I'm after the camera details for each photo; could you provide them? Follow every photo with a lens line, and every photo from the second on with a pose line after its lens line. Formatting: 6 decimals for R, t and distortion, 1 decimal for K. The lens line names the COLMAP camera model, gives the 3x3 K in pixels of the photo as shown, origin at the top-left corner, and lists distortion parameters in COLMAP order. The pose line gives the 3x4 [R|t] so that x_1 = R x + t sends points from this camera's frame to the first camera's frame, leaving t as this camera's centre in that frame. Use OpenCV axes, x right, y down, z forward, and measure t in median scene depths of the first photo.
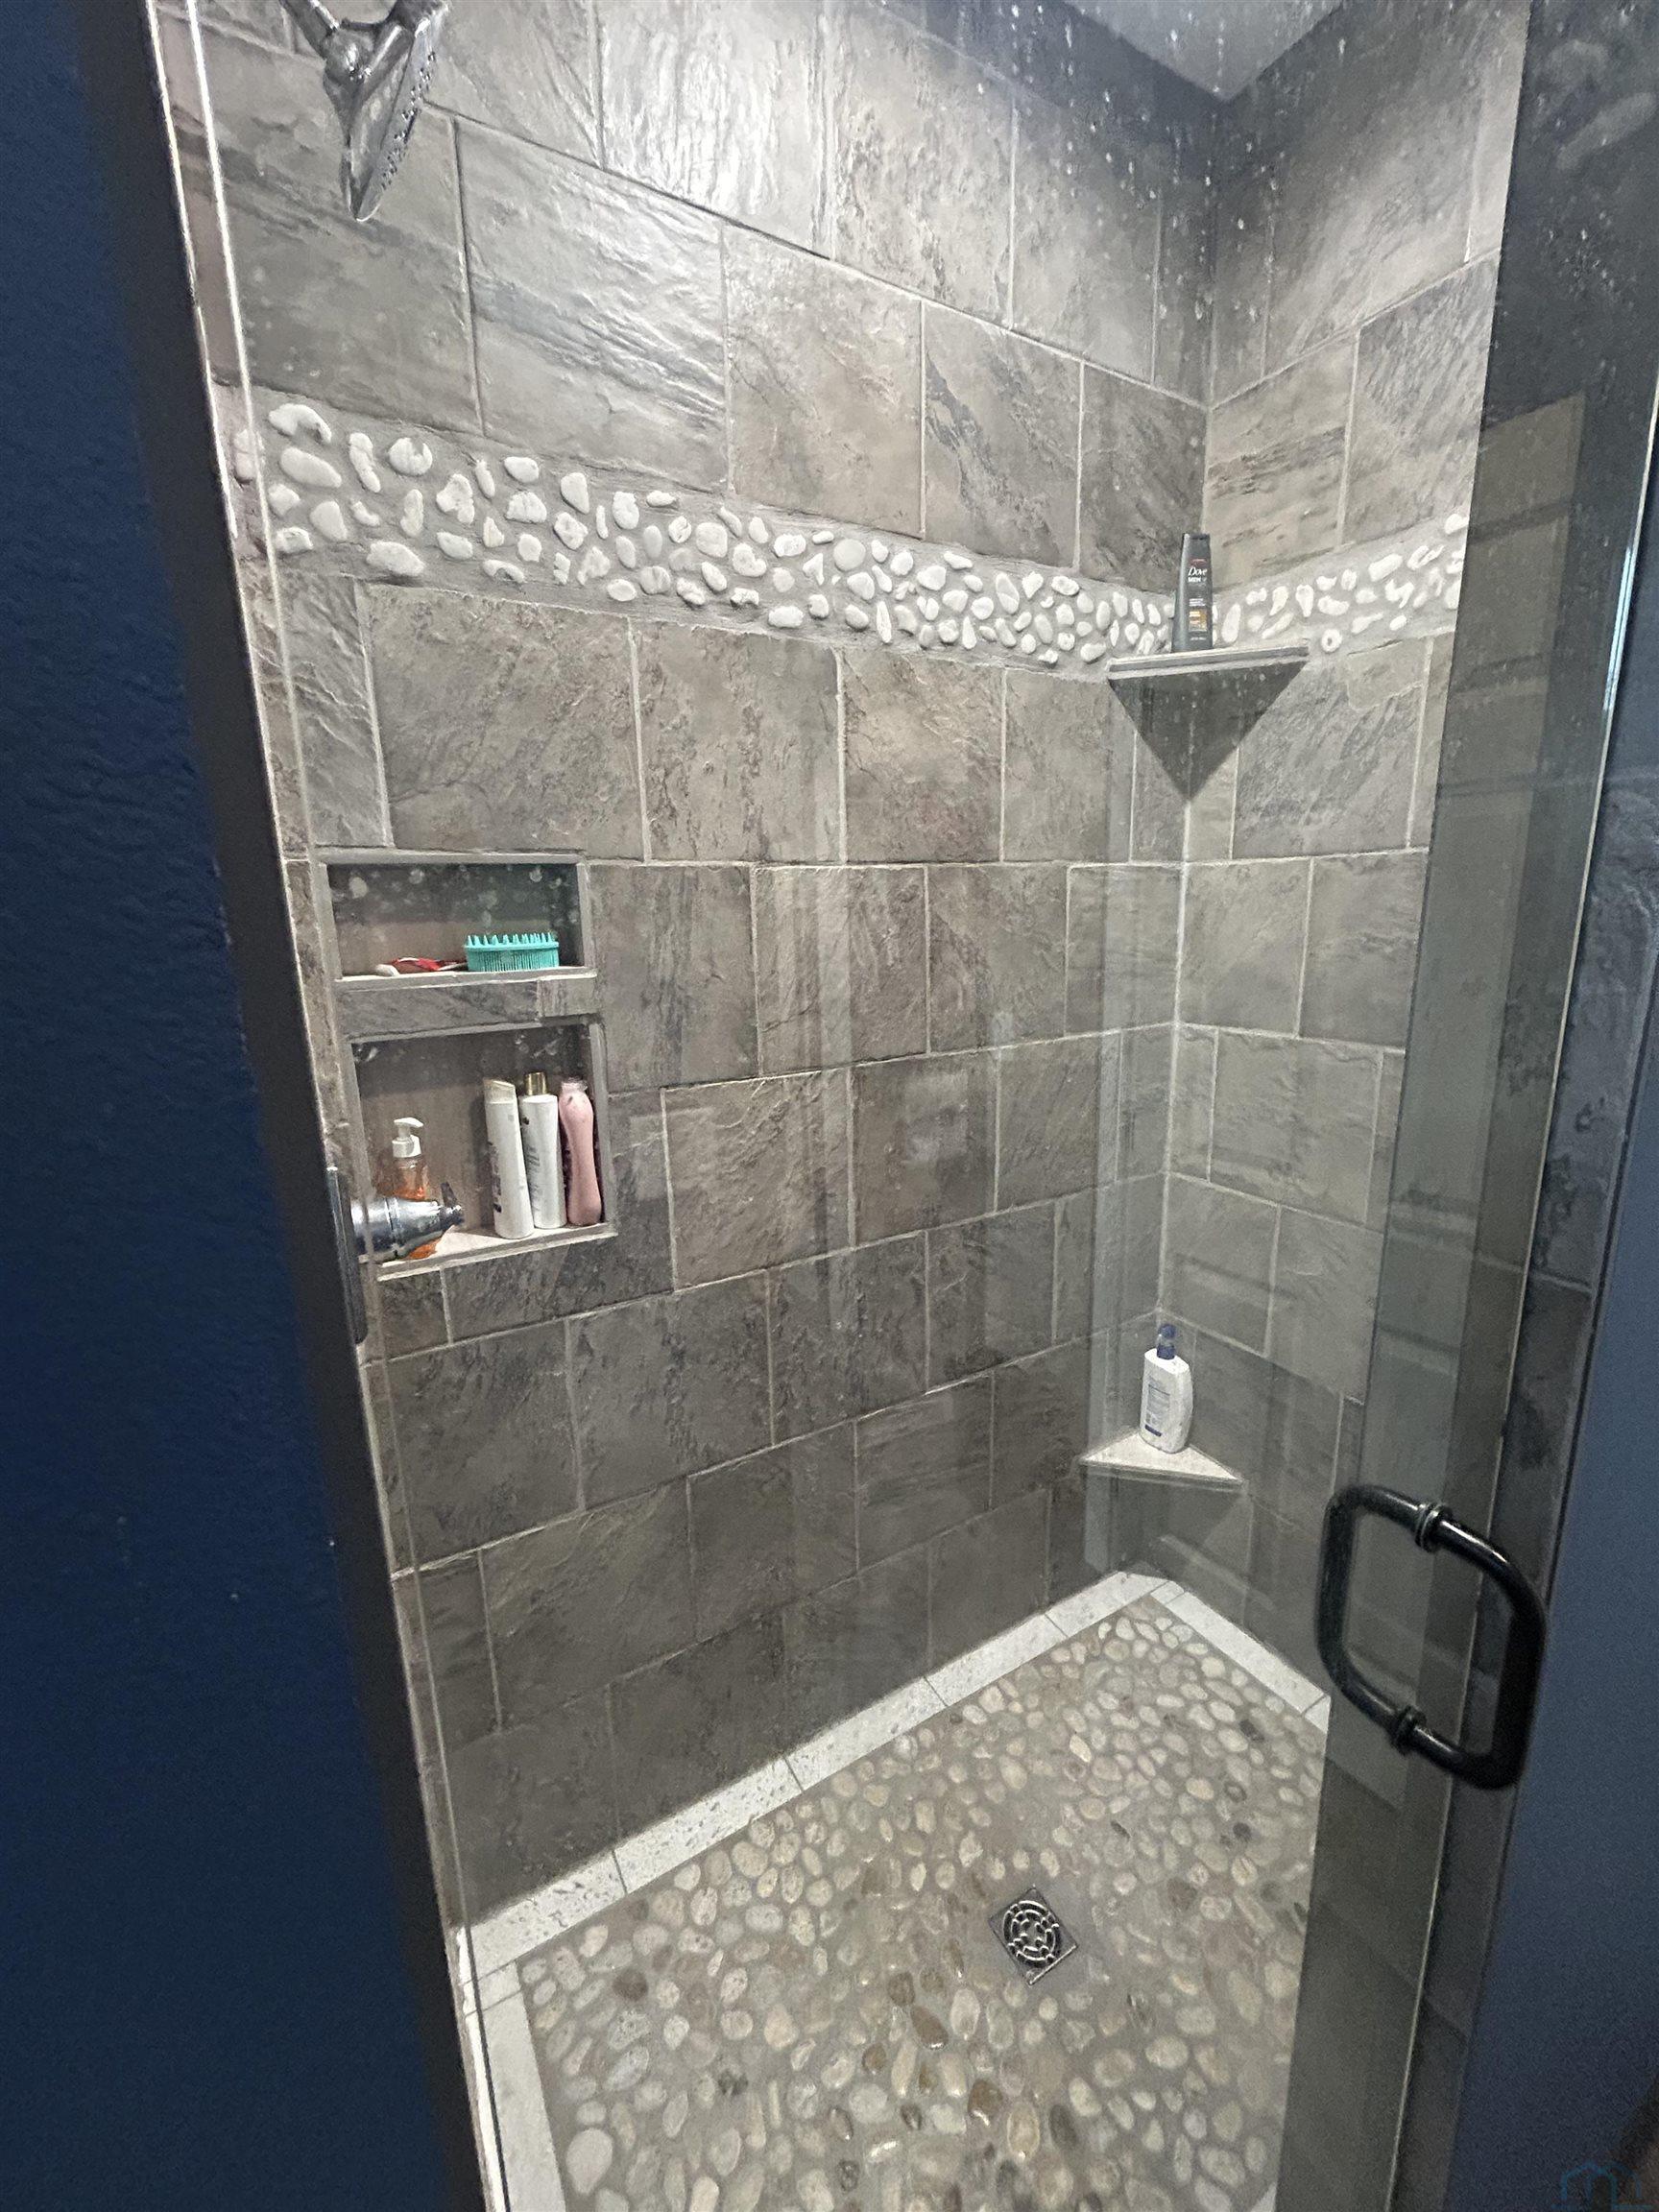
lens RADIAL K [[886.2, 0, 828.8], [0, 886.2, 1100.6], [0, 0, 1]] dist [-0.001561, -0.000252]
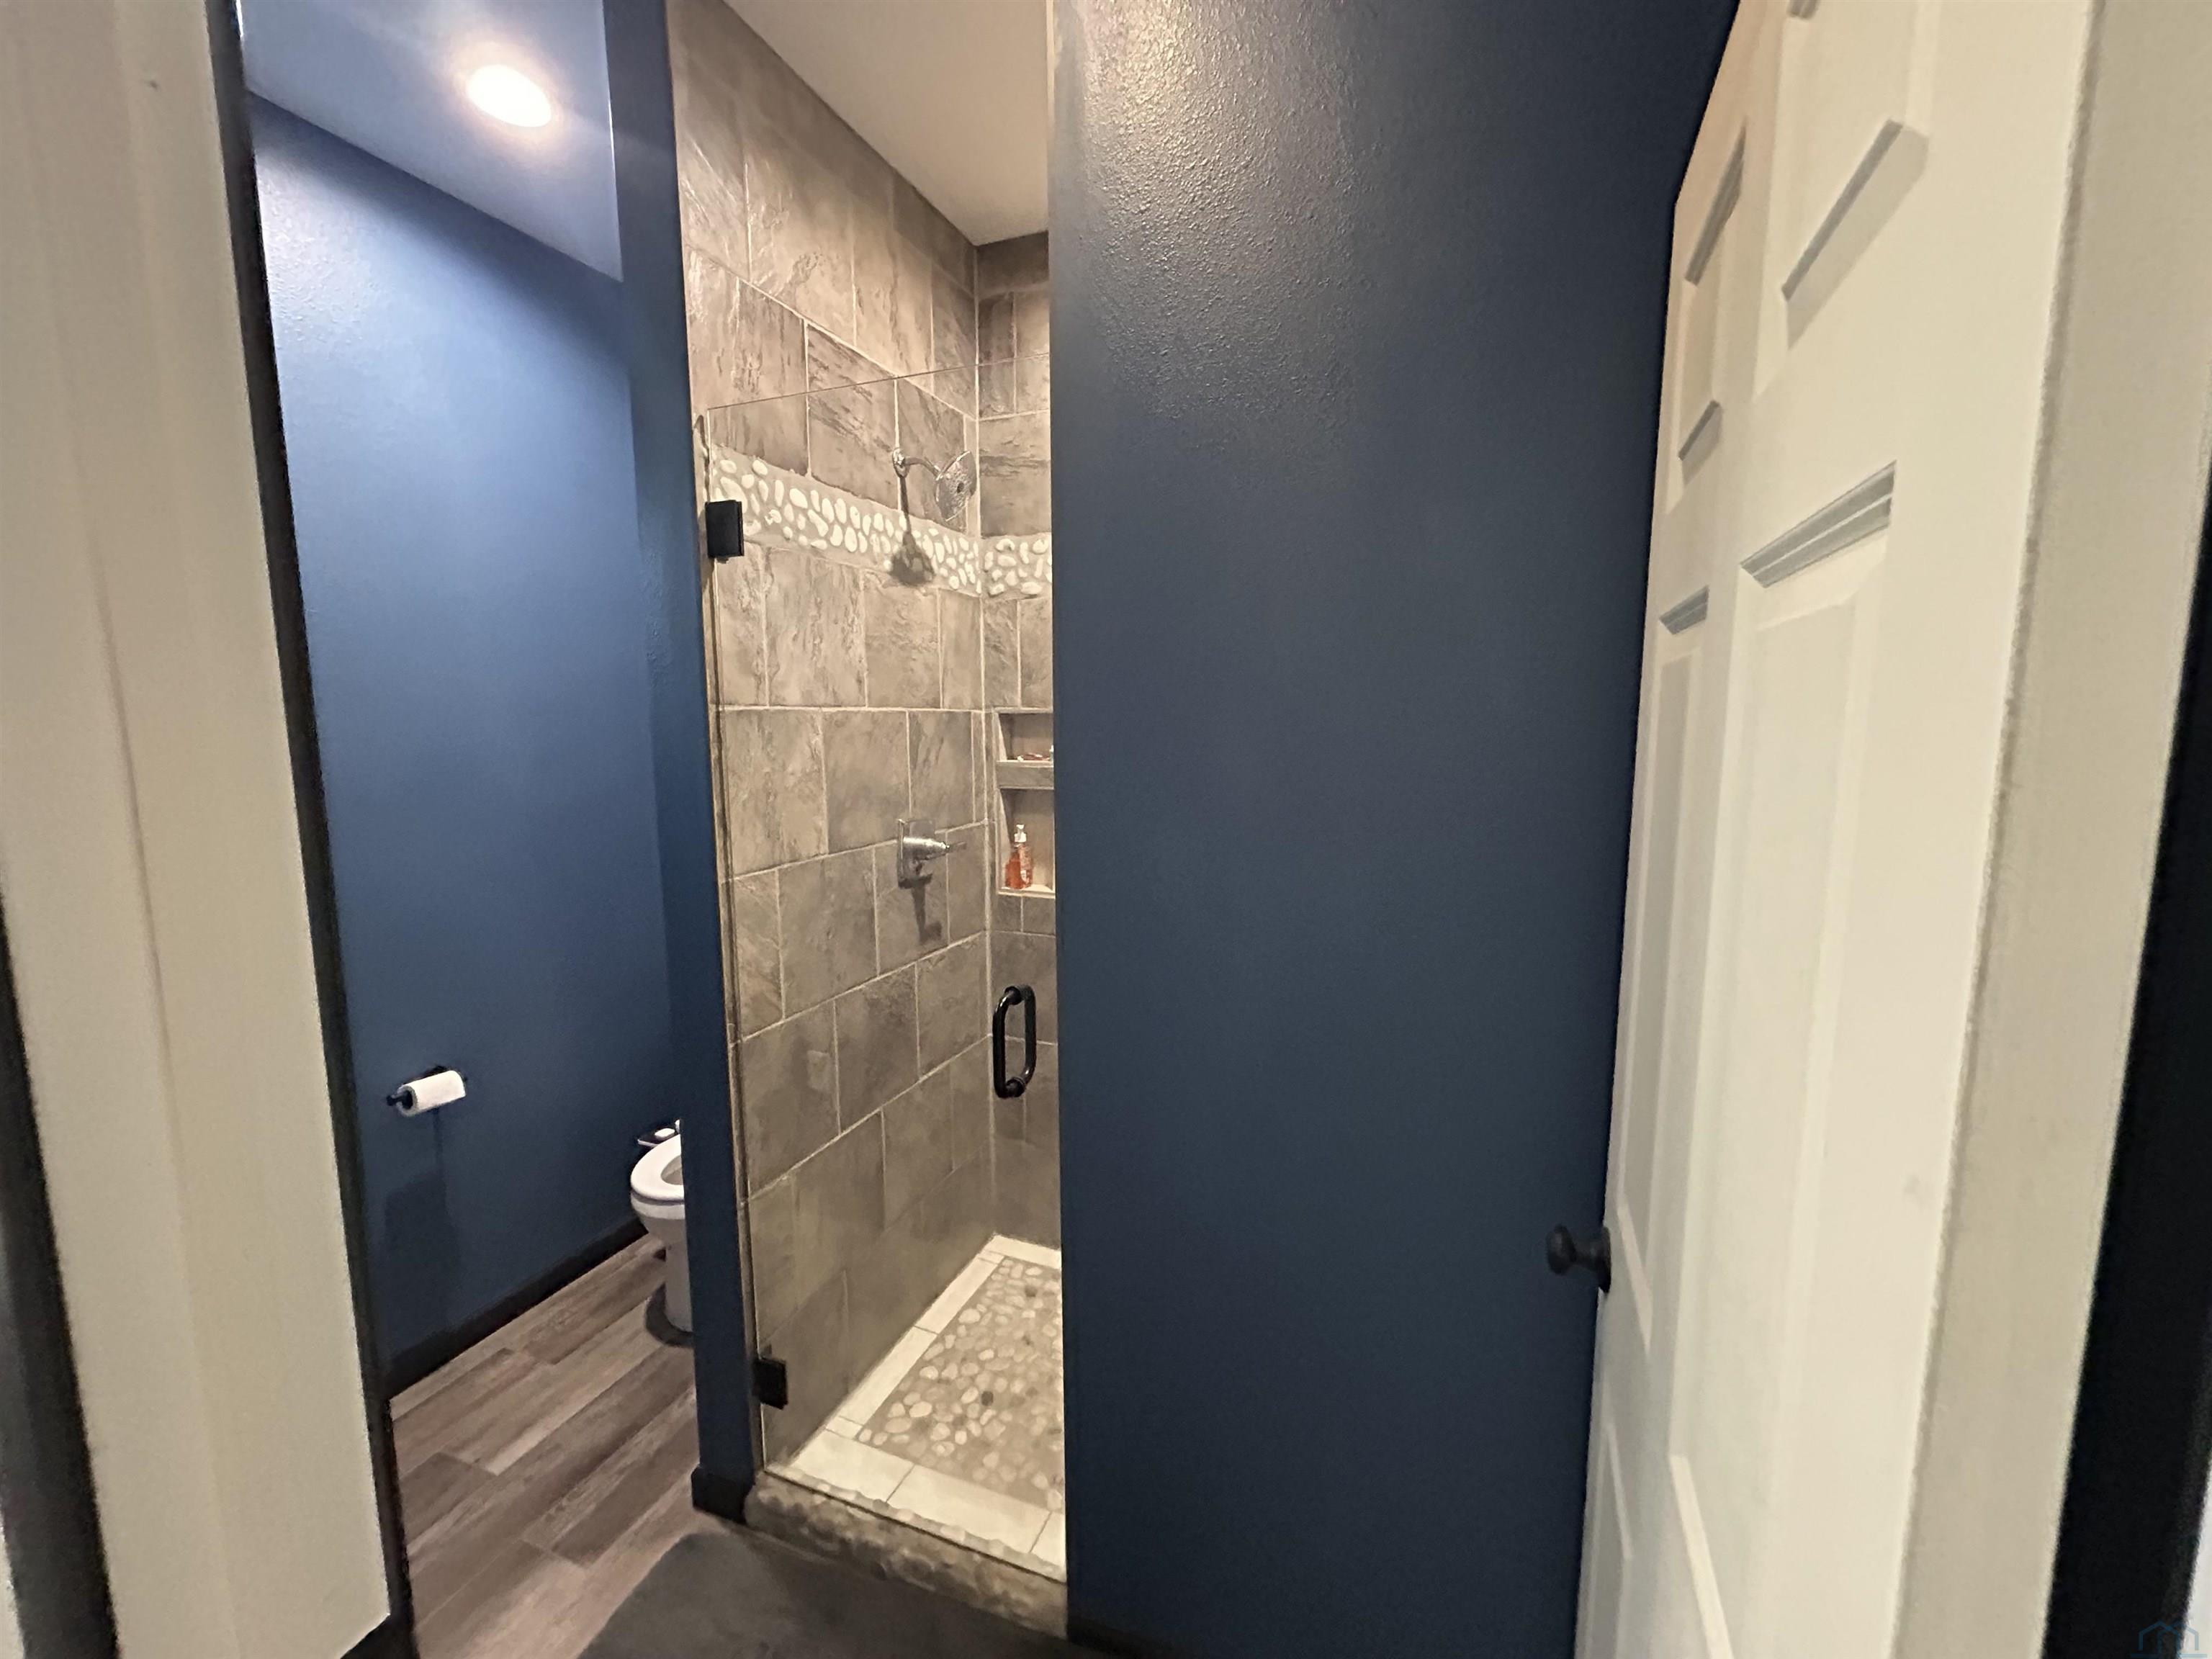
lens RADIAL K [[886.2, 0, 1107.6], [0, 886.2, 836.3], [0, 0, 1]] dist [-0.001561, -0.000252]
pose [[0.619087, 0.117193, -0.776529, 1.437937], [-0.178722, 0.983881, 0.006001, -0.003351], [0.764715, 0.135067, 0.630053, -0.236933]]
